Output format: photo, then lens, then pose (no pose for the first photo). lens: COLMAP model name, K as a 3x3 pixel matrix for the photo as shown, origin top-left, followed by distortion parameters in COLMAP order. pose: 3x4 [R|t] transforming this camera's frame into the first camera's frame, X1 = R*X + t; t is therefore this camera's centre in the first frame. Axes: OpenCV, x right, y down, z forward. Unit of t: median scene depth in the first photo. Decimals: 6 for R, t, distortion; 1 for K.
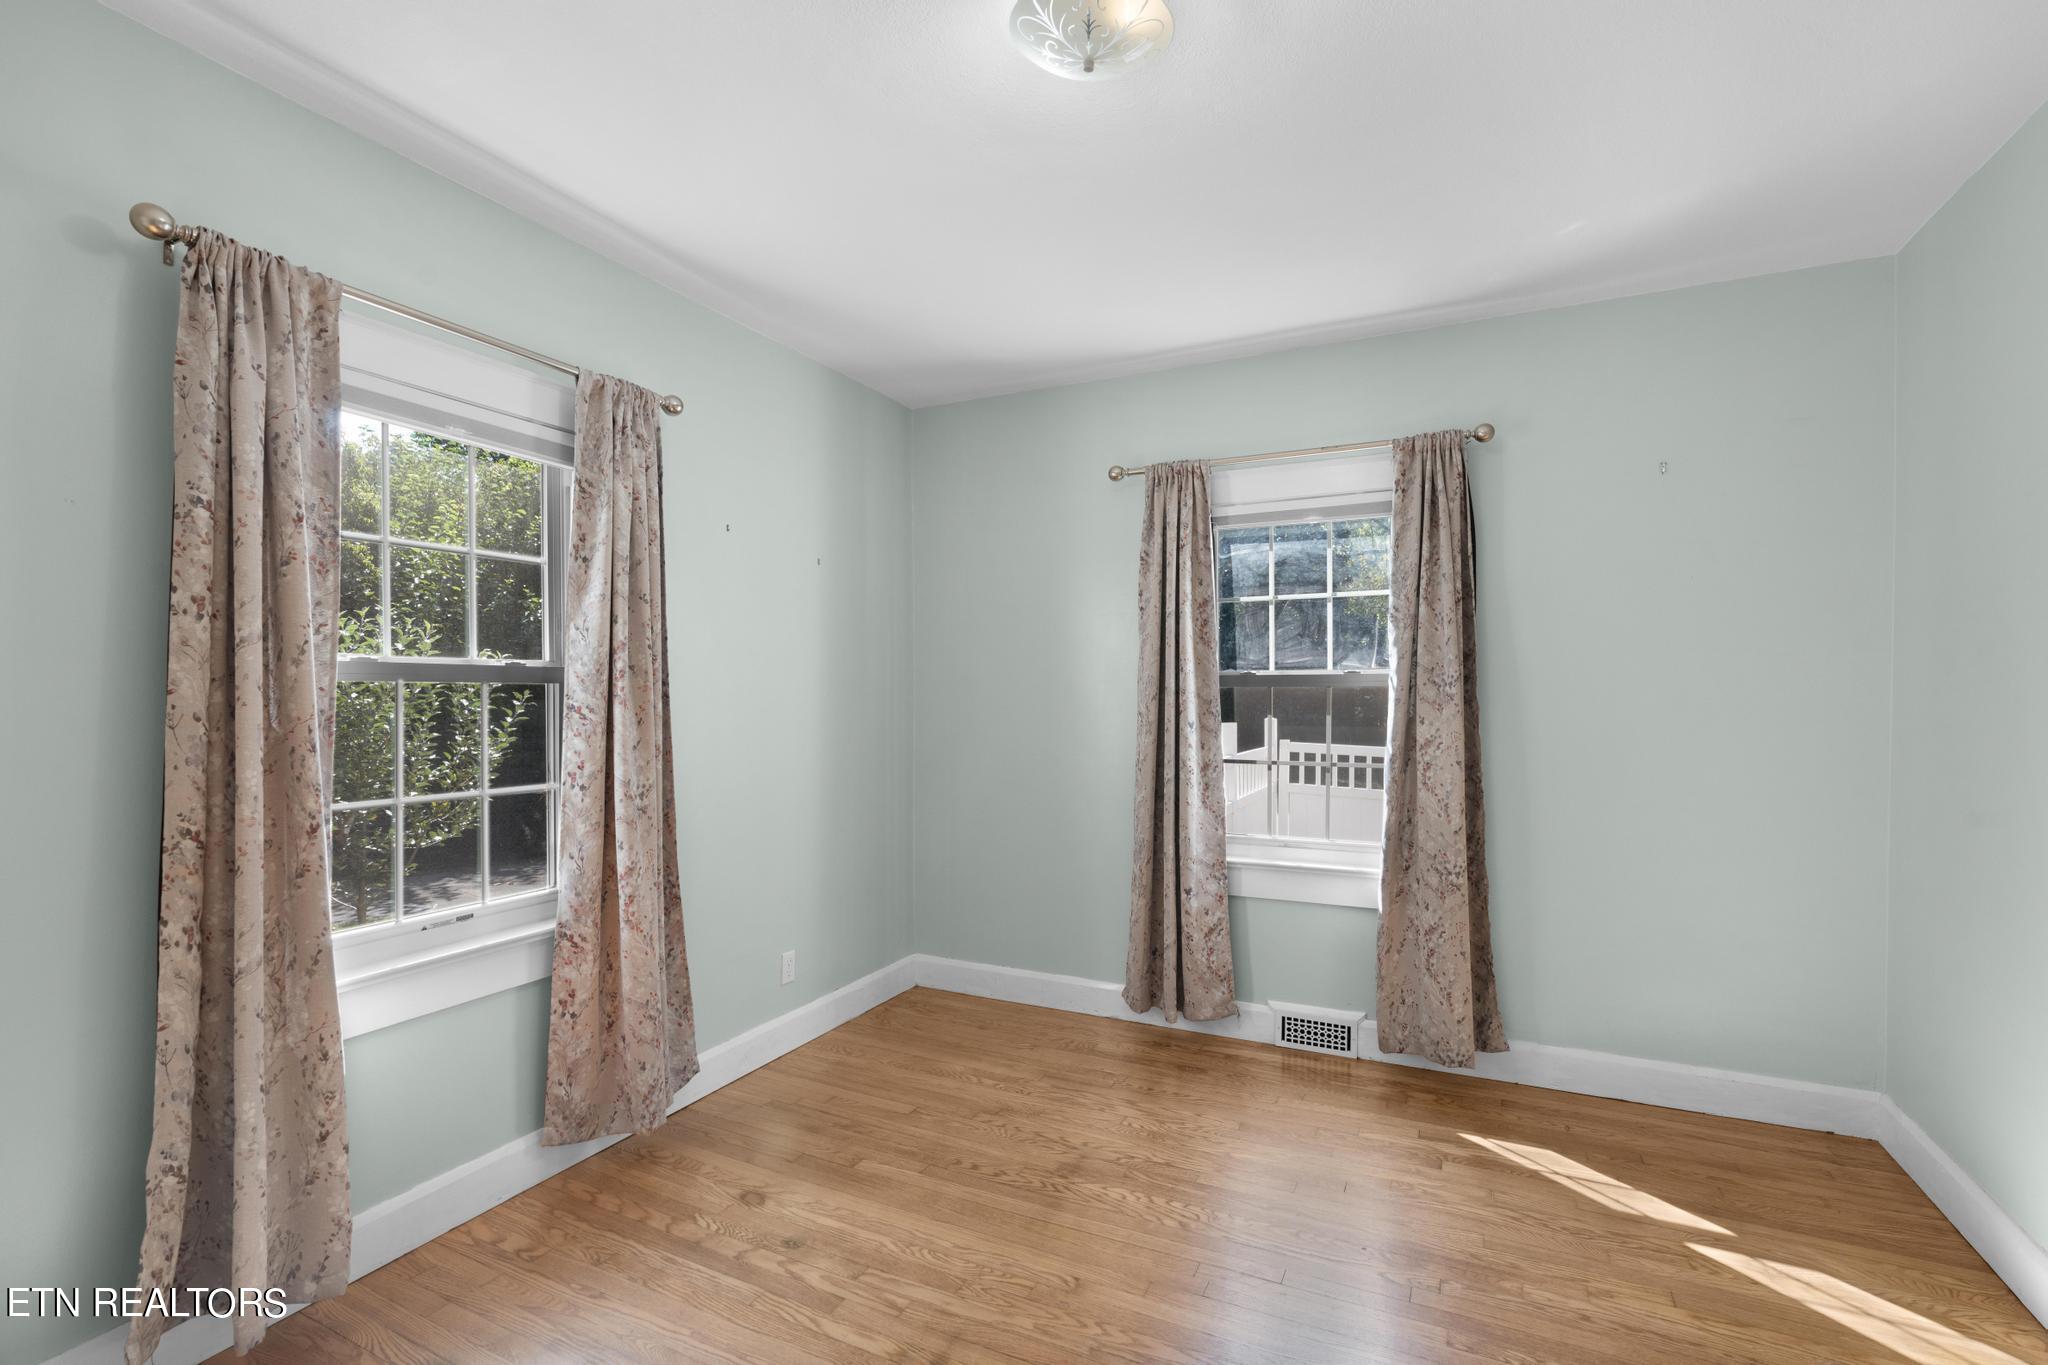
lens RADIAL K [[949.9, 0, 1023.1], [0, 949.9, 658.5], [0, 0, 1]] dist [-0.013166, 0.008442]
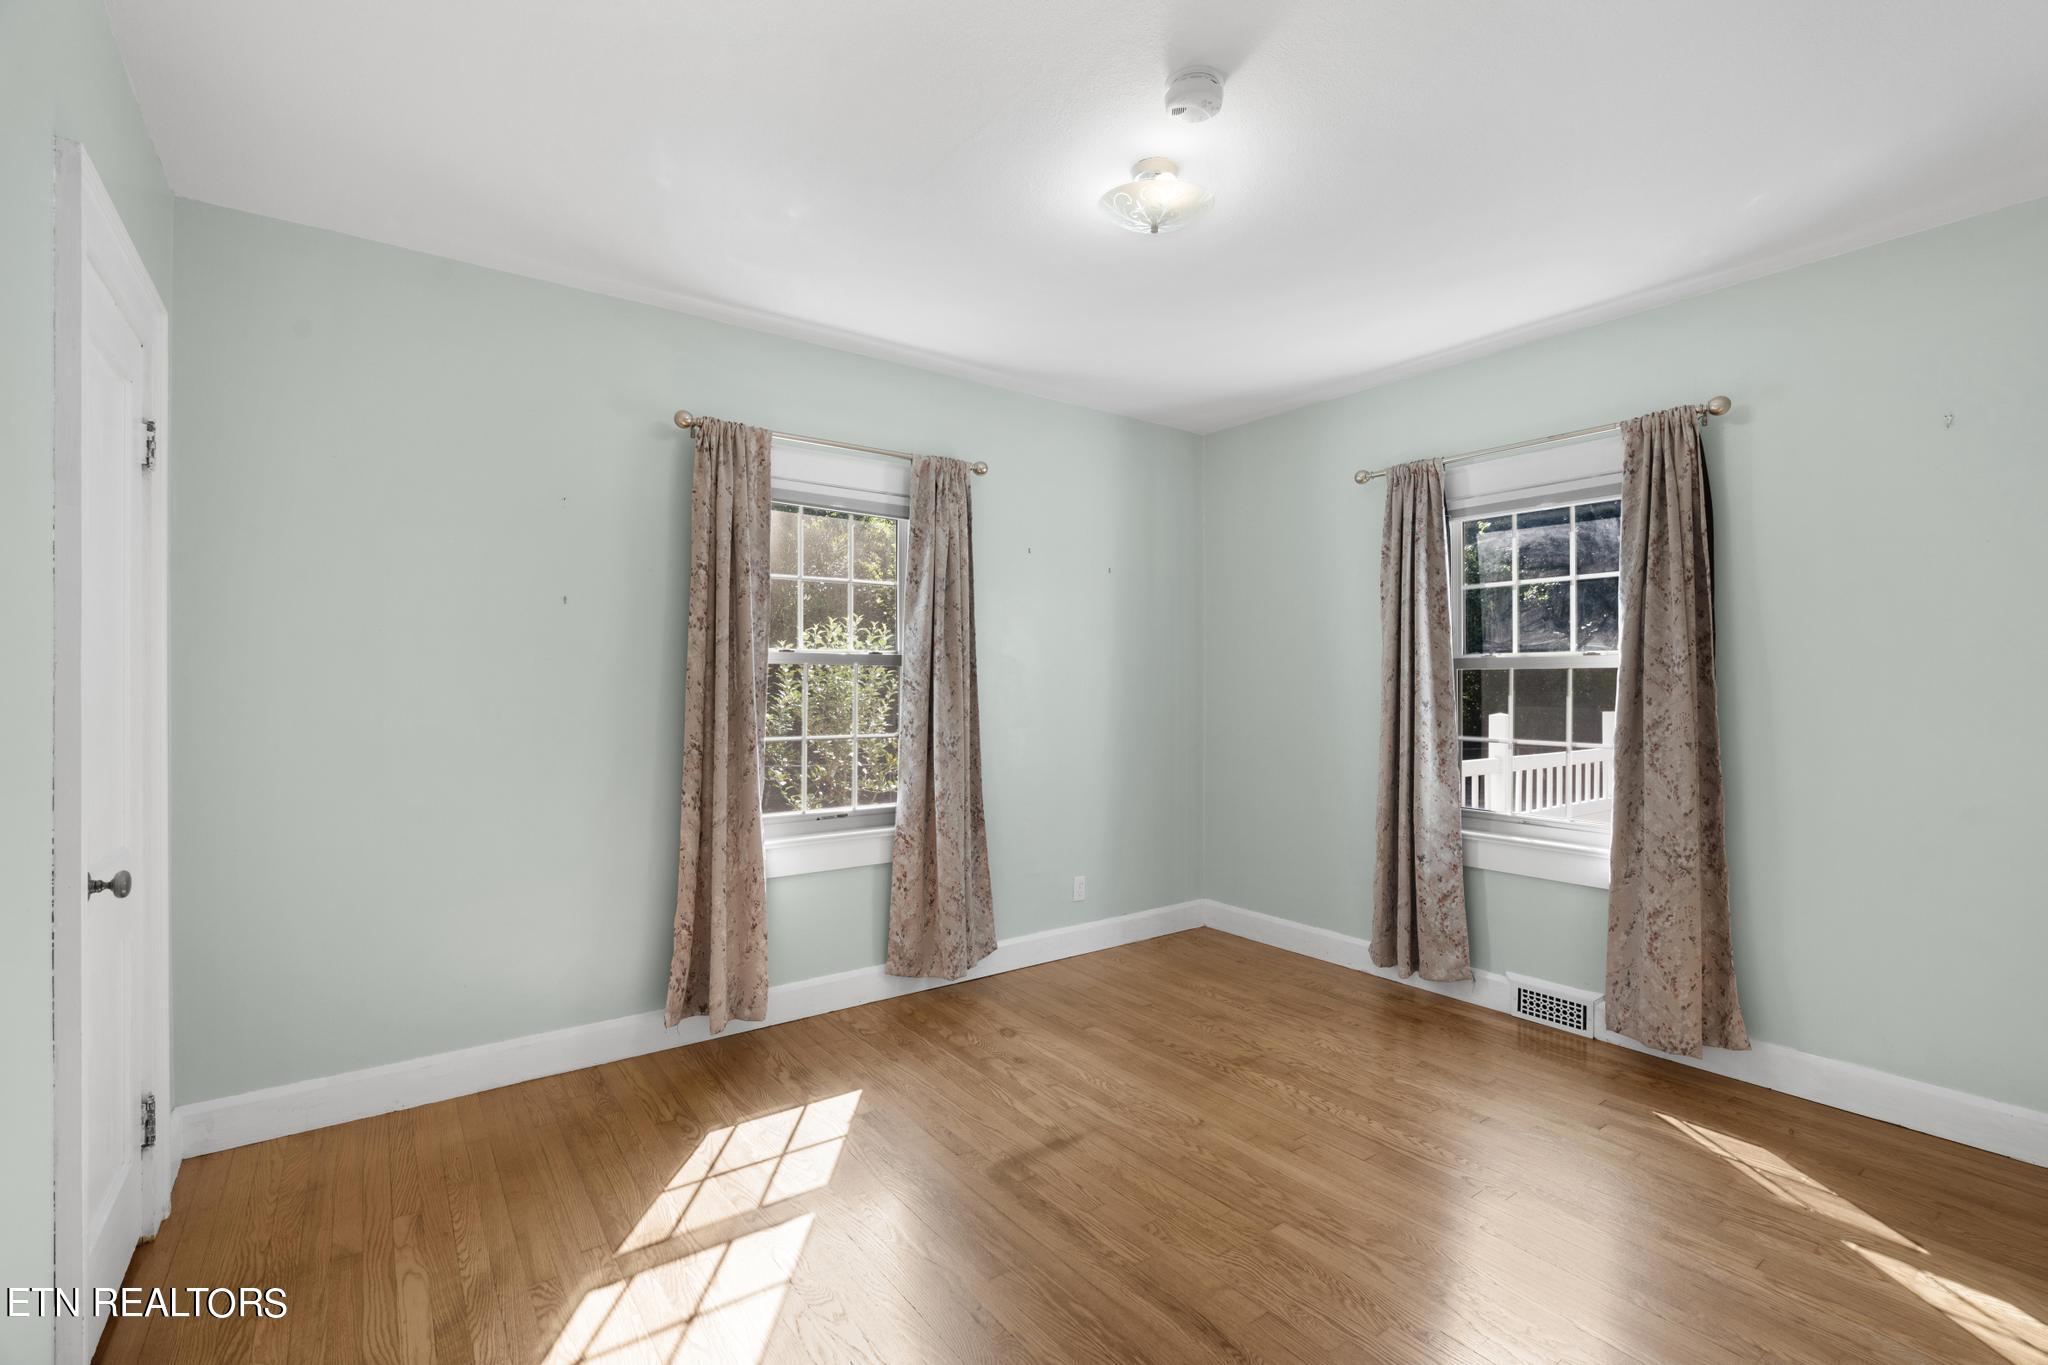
lens RADIAL K [[948.5, 0, 1017.8], [0, 948.5, 604.9], [0, 0, 1]] dist [-0.002243, 0.001036]
pose [[0.883204, -0.034283, -0.467735, 0.342619], [0.012646, 0.998703, -0.049321, 0.005741], [0.468819, 0.037646, 0.882492, -0.217300]]
